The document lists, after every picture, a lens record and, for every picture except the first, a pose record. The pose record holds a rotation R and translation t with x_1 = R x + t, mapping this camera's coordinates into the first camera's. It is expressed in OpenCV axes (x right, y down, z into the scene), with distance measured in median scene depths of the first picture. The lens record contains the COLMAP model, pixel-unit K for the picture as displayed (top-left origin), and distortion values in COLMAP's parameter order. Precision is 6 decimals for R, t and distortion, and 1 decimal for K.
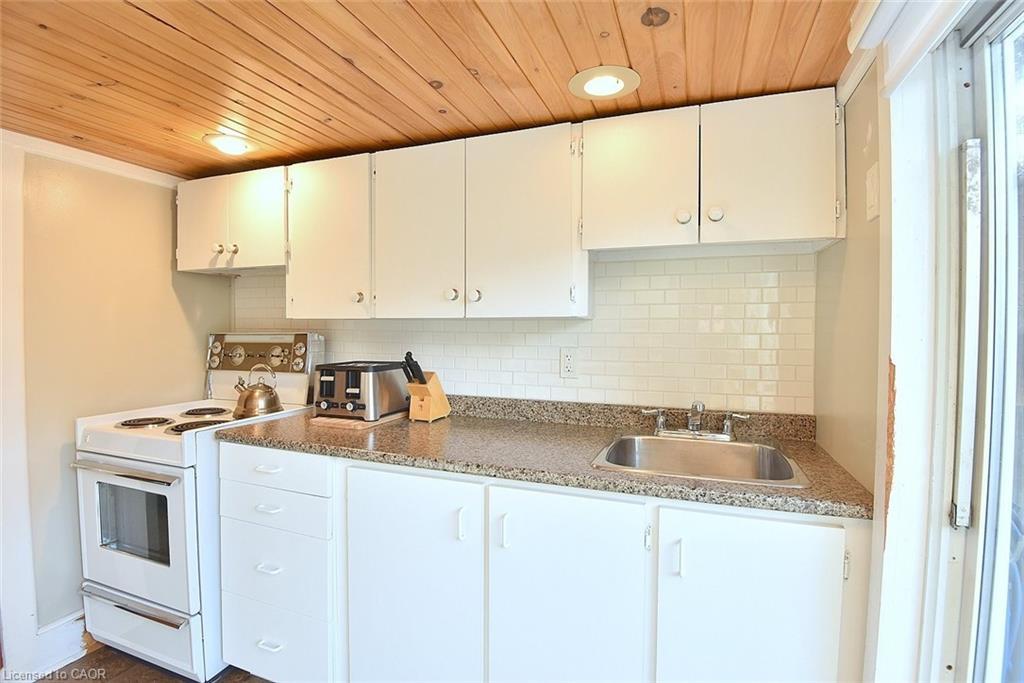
lens RADIAL K [[480.1, 0, 512.0], [0, 480.1, 341.5], [0, 0, 1]] dist [-0.000782, -0.025684]
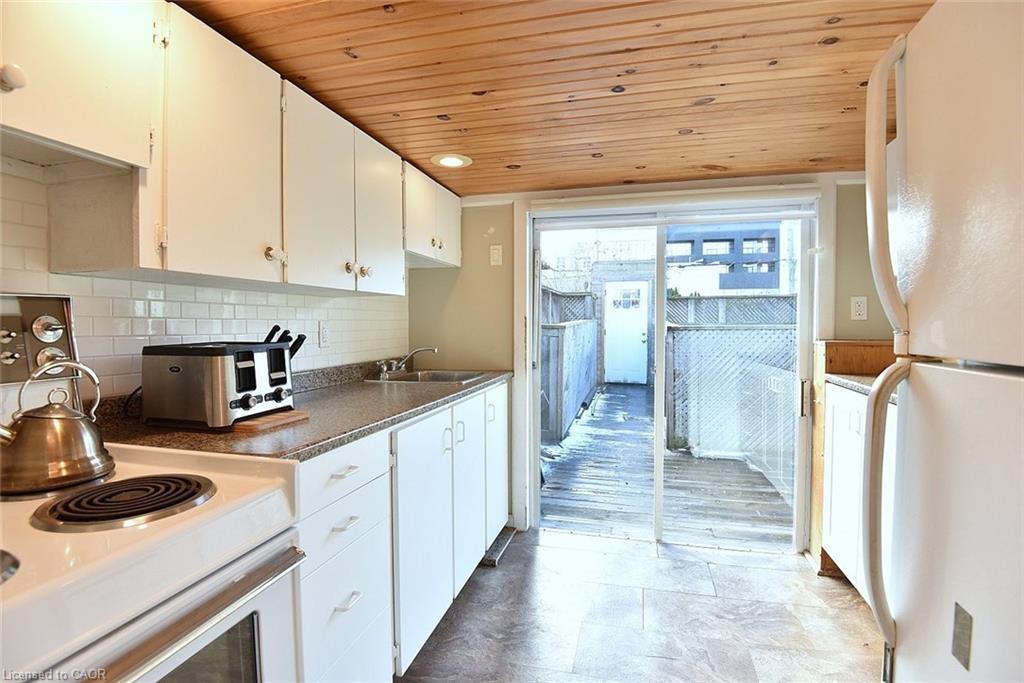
lens RADIAL K [[480.1, 0, 512.0], [0, 480.1, 341.5], [0, 0, 1]] dist [-0.000782, -0.025684]
pose [[-0.086151, -0.043320, 0.995340, -1.102020], [0.028716, 0.998531, 0.045944, 0.023488], [-0.995868, 0.032540, -0.084781, 0.670020]]
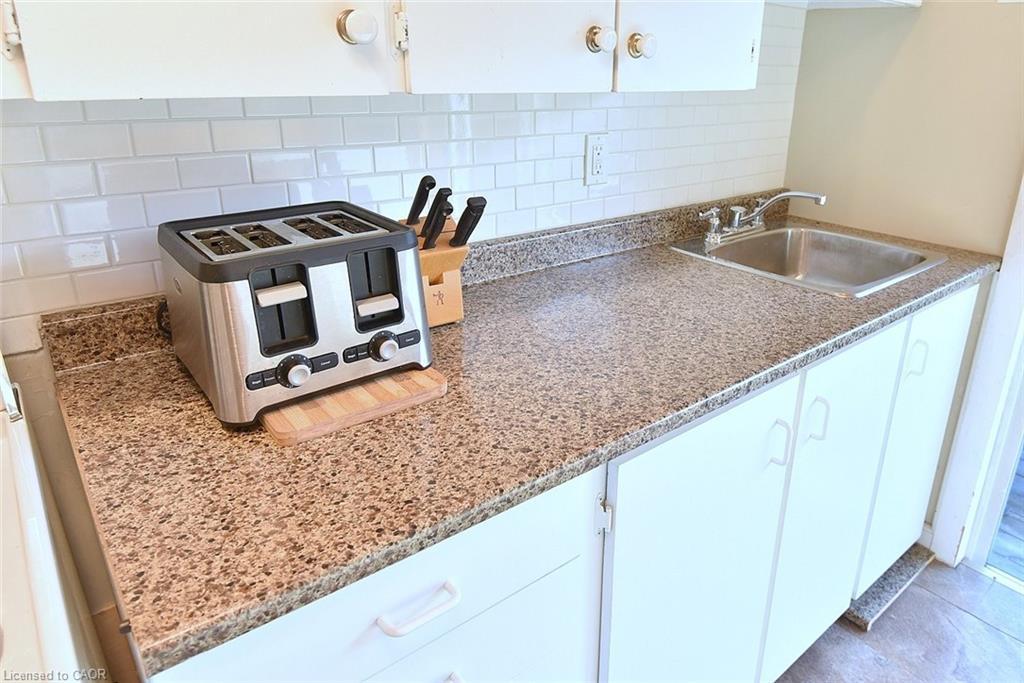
lens RADIAL K [[652.0, 0, 581.2], [0, 652.0, 294.6], [0, 0, 1]] dist [0.002429, -0.069614]
pose [[0.493428, -0.282734, 0.822551, -0.641033], [0.005962, 0.946770, 0.321855, -0.061476], [-0.869766, -0.153908, 0.468848, 0.620749]]
